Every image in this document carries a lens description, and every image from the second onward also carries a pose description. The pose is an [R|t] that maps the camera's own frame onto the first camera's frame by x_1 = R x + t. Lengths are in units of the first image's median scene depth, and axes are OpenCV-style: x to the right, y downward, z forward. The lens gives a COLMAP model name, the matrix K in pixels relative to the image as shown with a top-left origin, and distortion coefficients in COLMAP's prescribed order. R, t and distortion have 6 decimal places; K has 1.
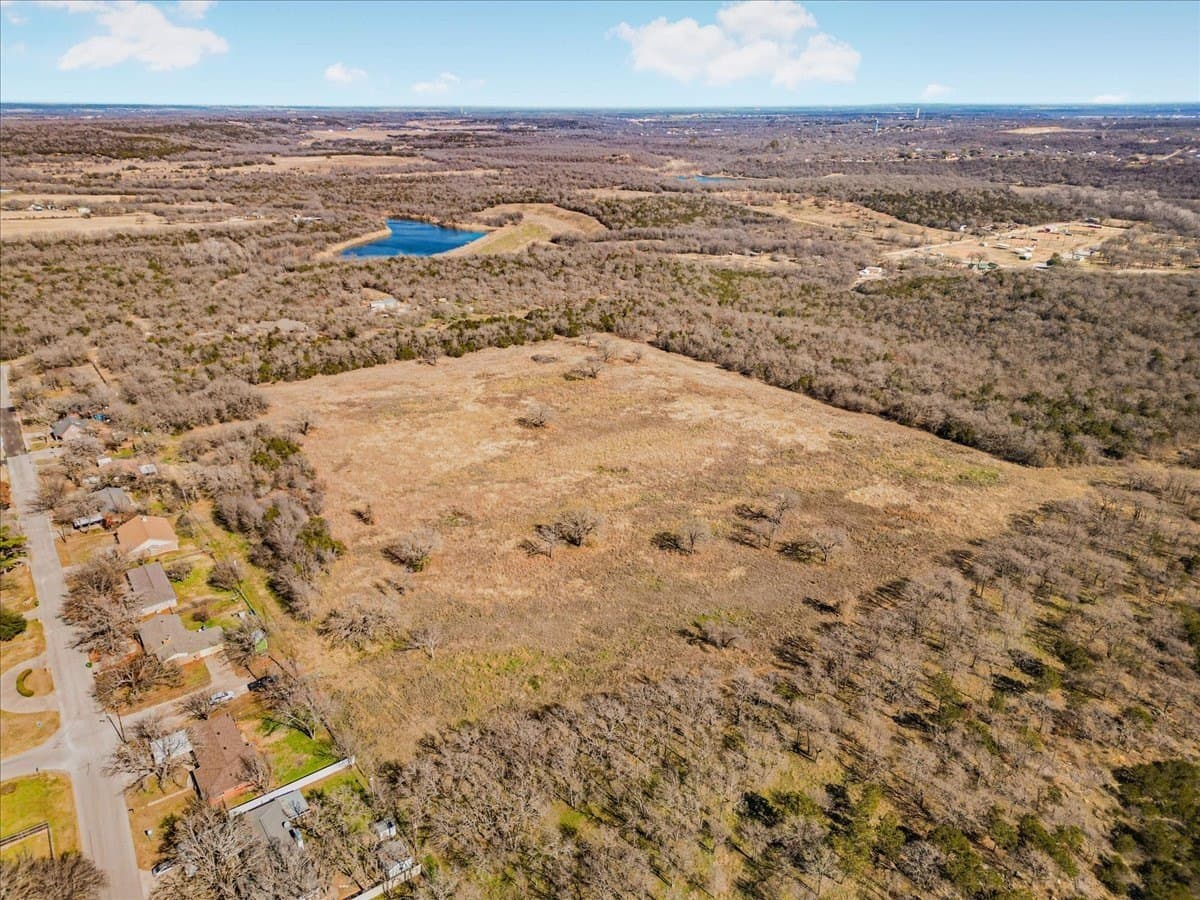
lens RADIAL K [[814.3, 0, 600.0], [0, 814.3, 450.0], [0, 0, 1]] dist [0.008020, 0.001076]
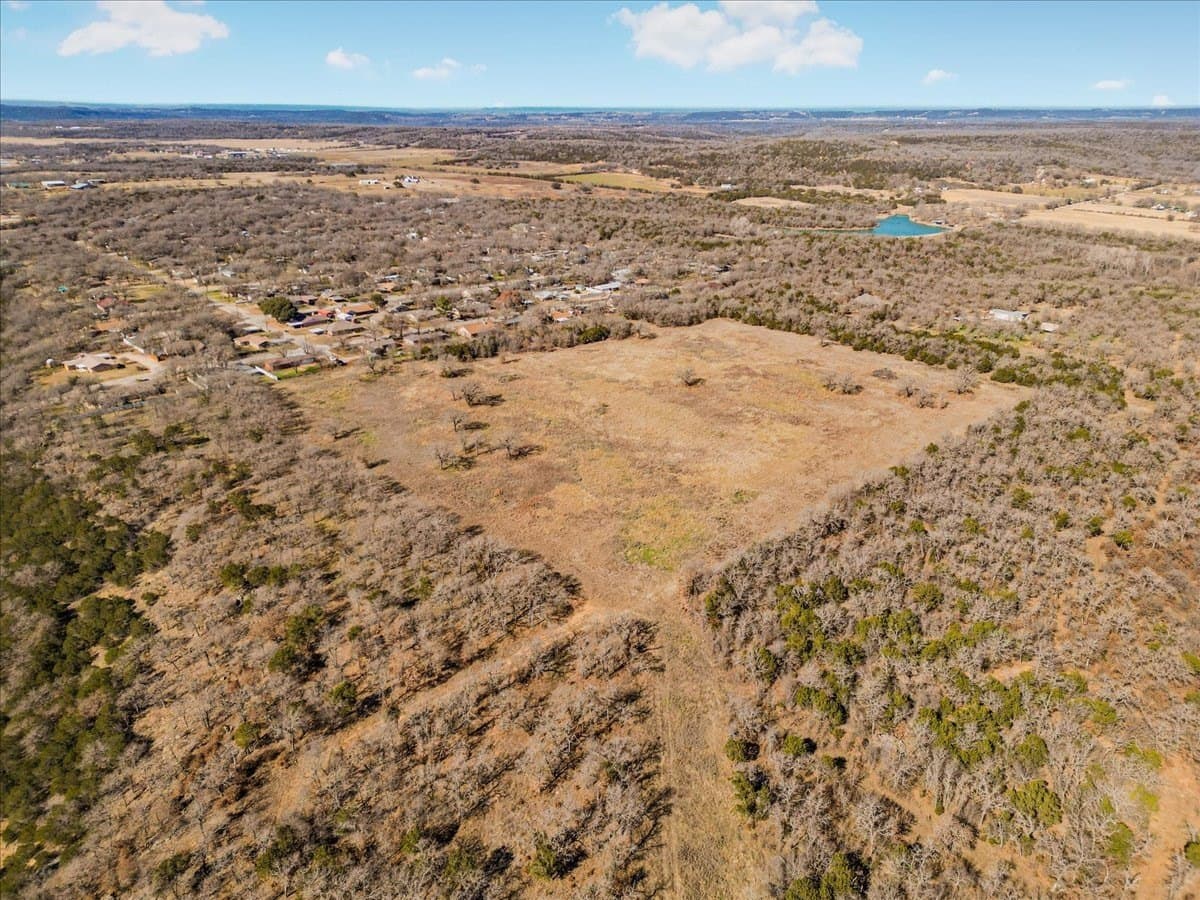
lens RADIAL K [[814.3, 0, 600.0], [0, 814.3, 450.0], [0, 0, 1]] dist [0.008020, 0.001076]
pose [[0.134993, 0.377273, -0.916211, 1.169670], [-0.380354, 0.873564, 0.303672, -0.294823], [0.914936, 0.307491, 0.261422, 0.713197]]
